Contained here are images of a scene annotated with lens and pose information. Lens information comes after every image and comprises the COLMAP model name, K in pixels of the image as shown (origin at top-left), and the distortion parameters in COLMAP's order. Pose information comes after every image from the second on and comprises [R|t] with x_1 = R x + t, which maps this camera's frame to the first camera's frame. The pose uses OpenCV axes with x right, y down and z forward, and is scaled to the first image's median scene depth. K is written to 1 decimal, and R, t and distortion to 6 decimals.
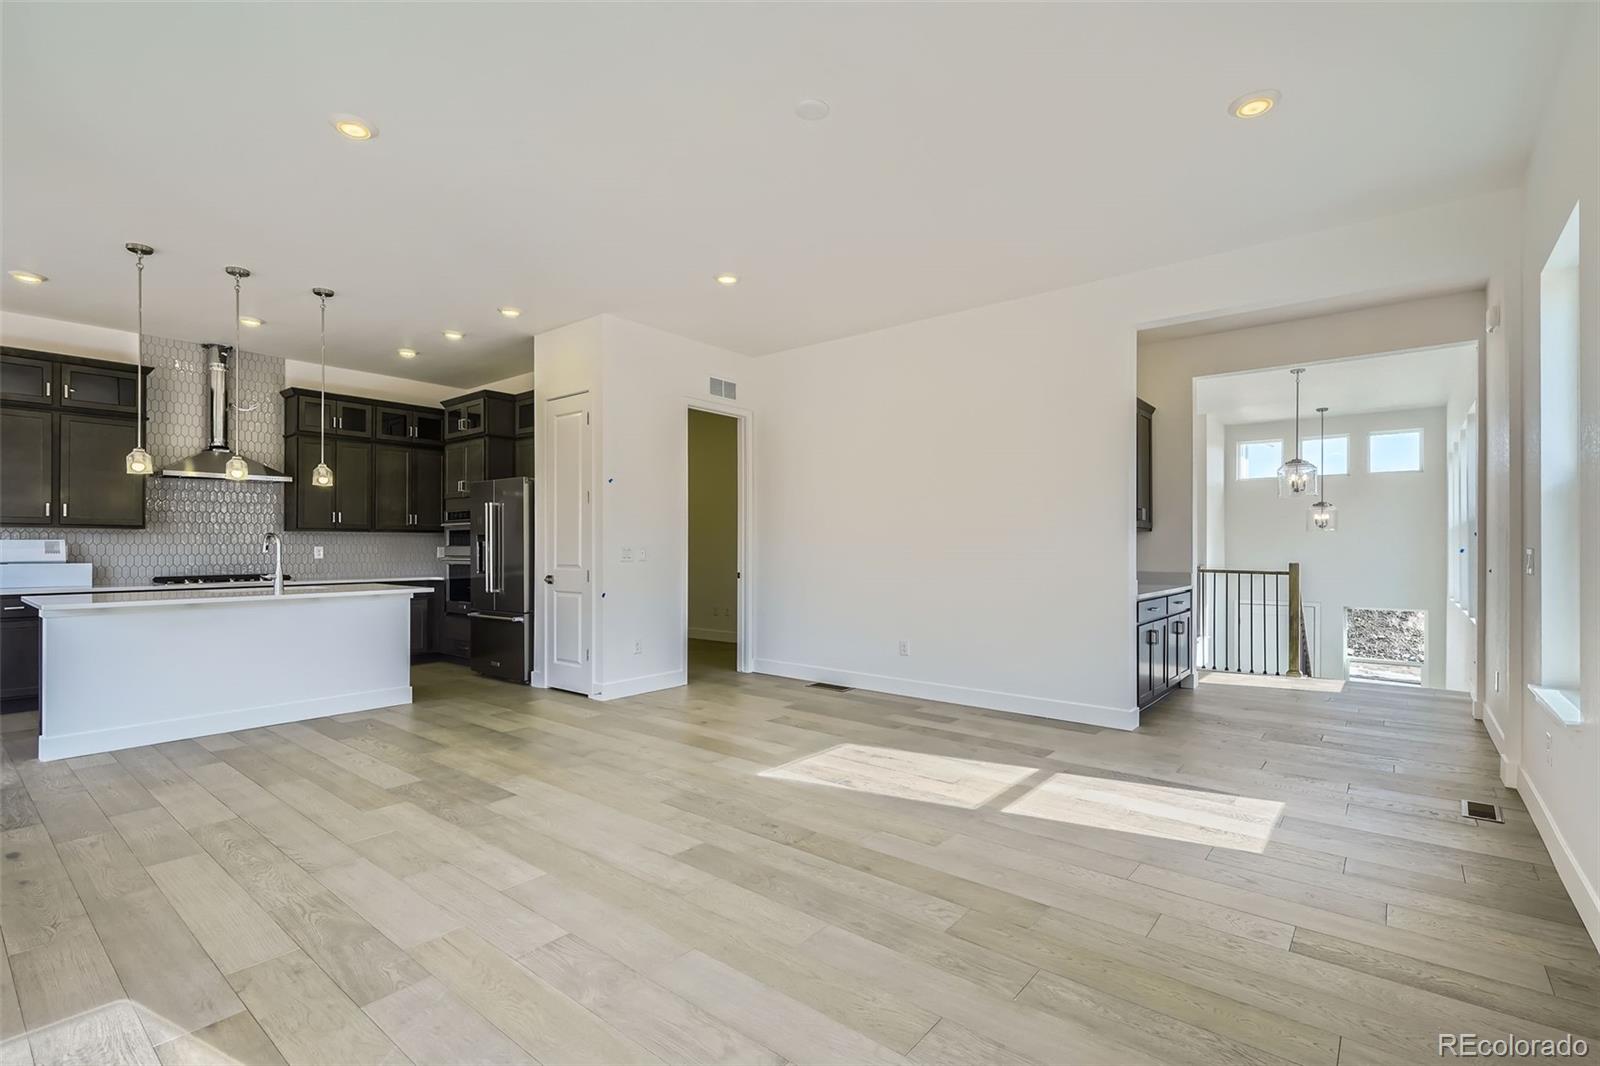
lens RADIAL K [[733.5, 0, 796.1], [0, 733.5, 543.4], [0, 0, 1]] dist [-0.001460, 0.000070]
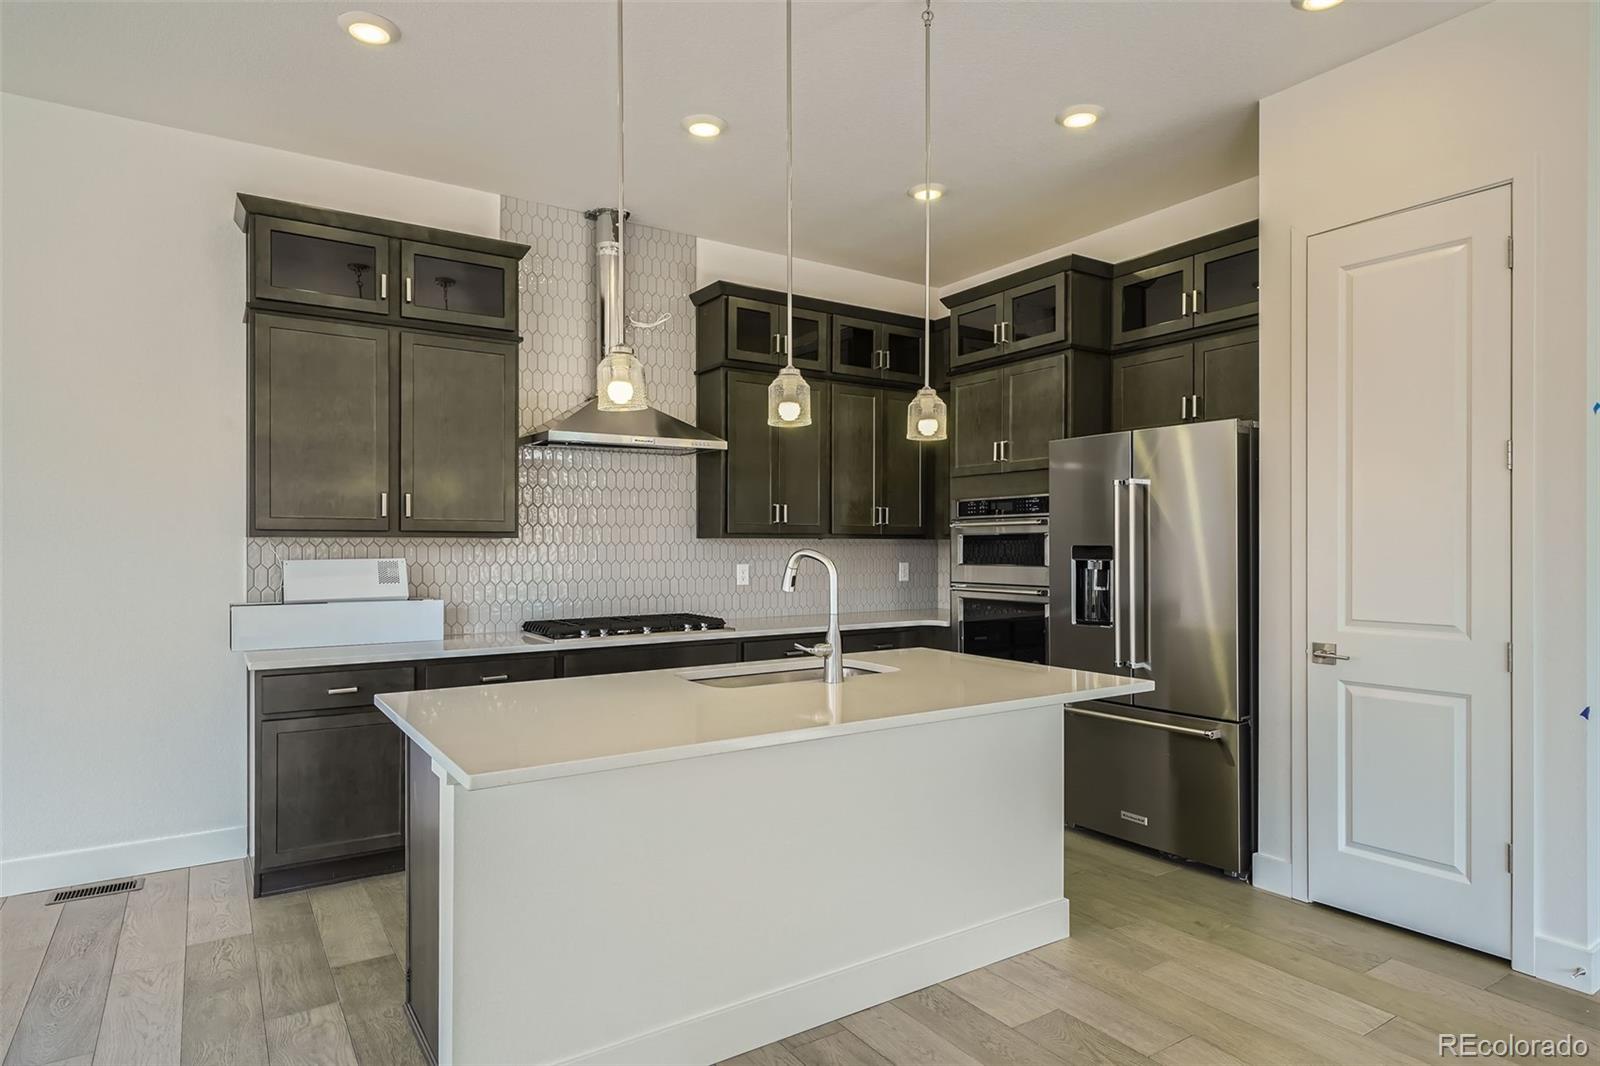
lens RADIAL K [[890.0, 0, 790.4], [0, 890.0, 547.8], [0, 0, 1]] dist [0.016020, -0.004544]
pose [[0.952752, 0.000193, -0.303751, -0.513257], [0.001814, 0.999978, 0.006326, -0.016744], [0.303745, -0.006578, 0.952731, 0.440644]]
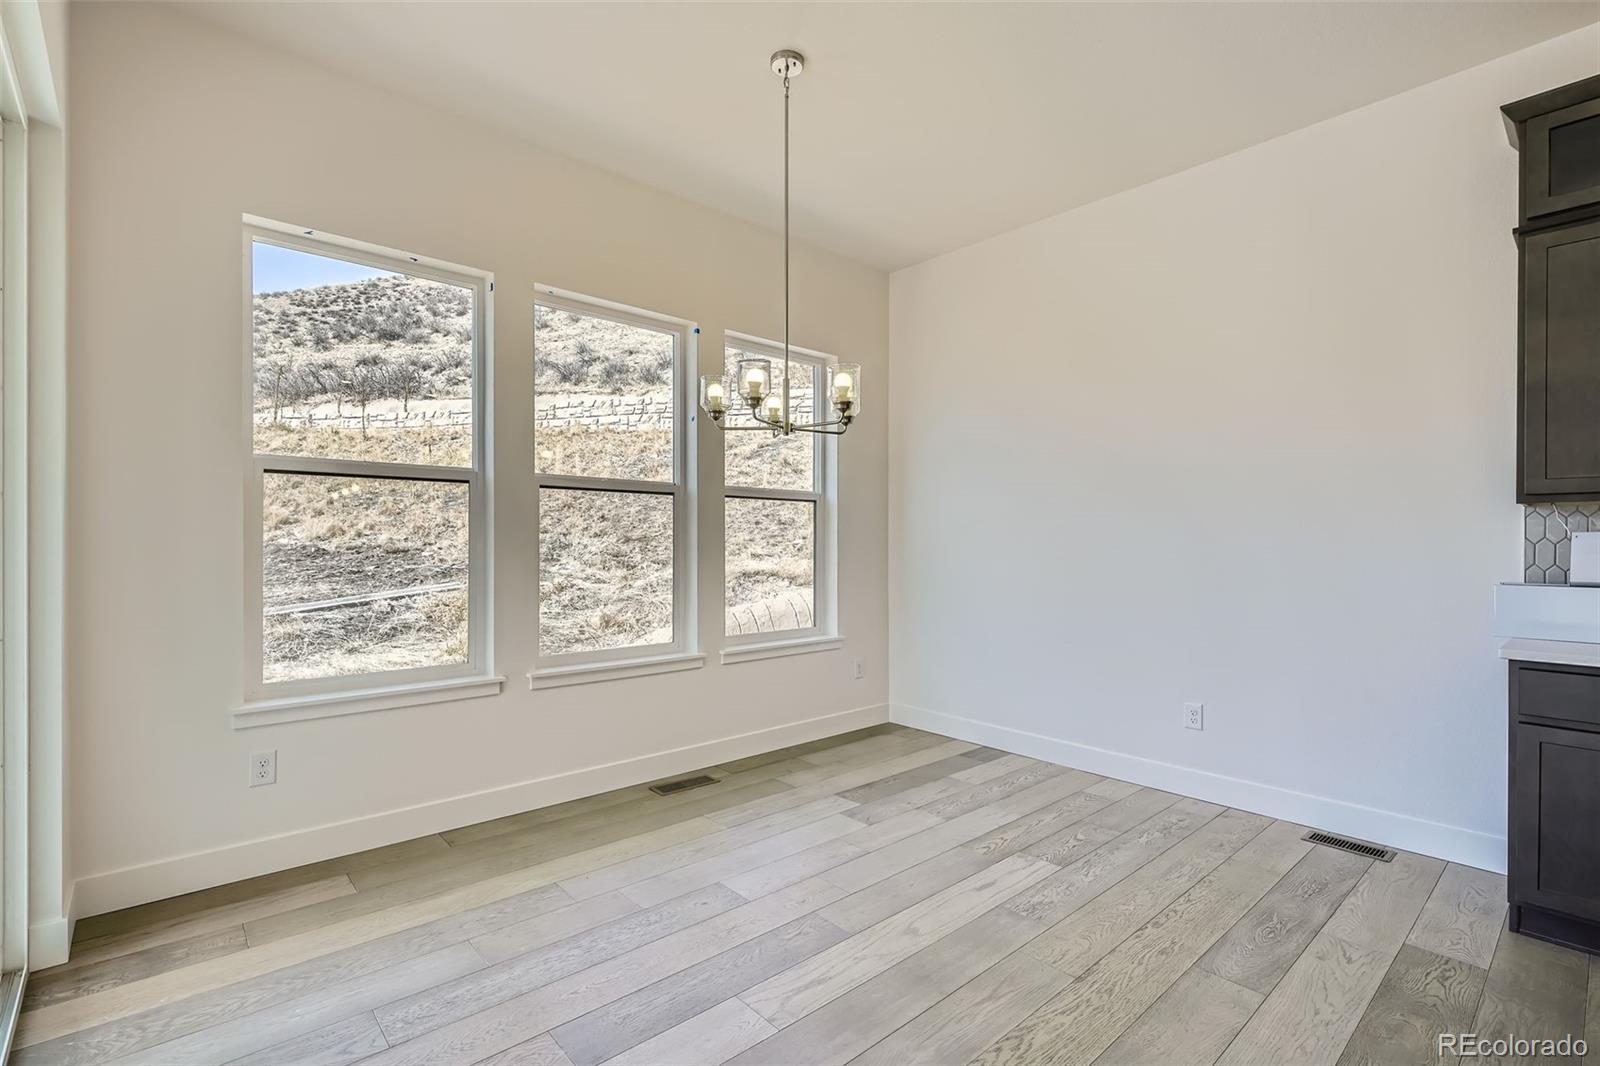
lens RADIAL K [[733.5, 0, 800.5], [0, 733.5, 544.3], [0, 0, 1]] dist [-0.001460, 0.000070]
pose [[-0.158370, -0.000416, -0.987380, -0.565248], [0.000064, 1.000000, -0.000431, 0.003153], [0.987380, -0.000131, -0.158370, 0.568020]]
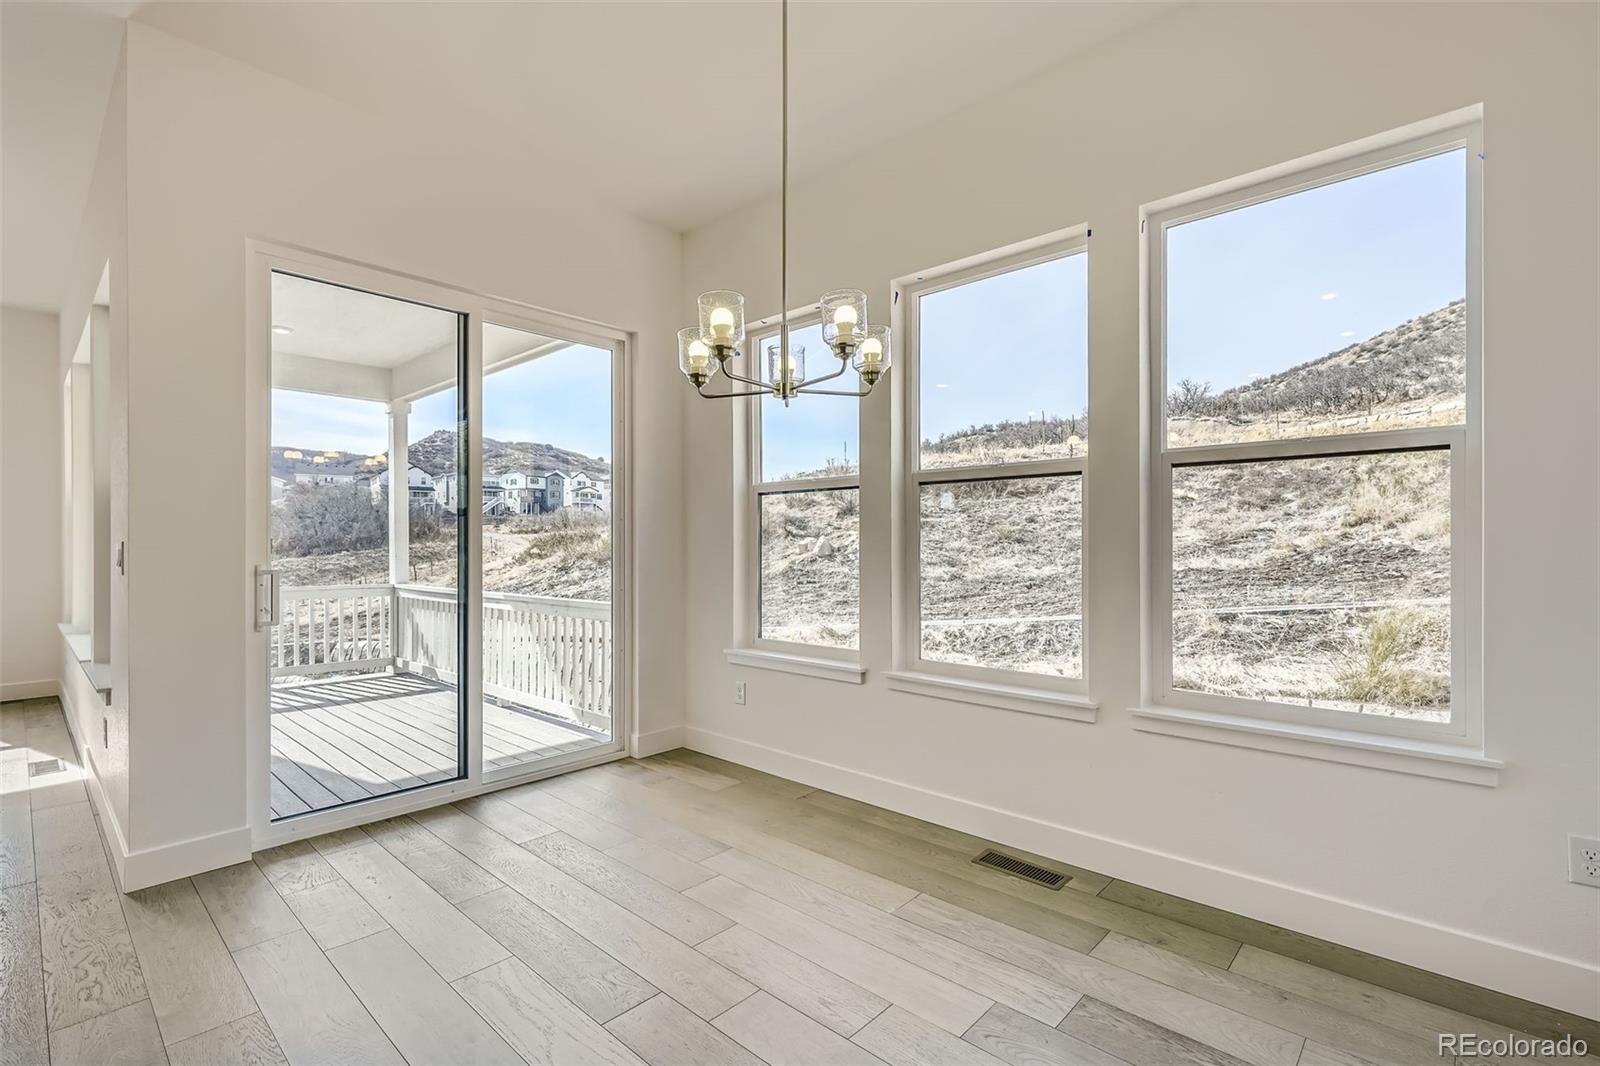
lens RADIAL K [[733.5, 0, 792.2], [0, 733.5, 549.2], [0, 0, 1]] dist [-0.001460, 0.000070]
pose [[-0.997902, -0.002623, 0.064695, -1.070394], [-0.002153, 0.999971, 0.007331, 0.003933], [-0.064713, 0.007177, -0.997878, 0.849051]]
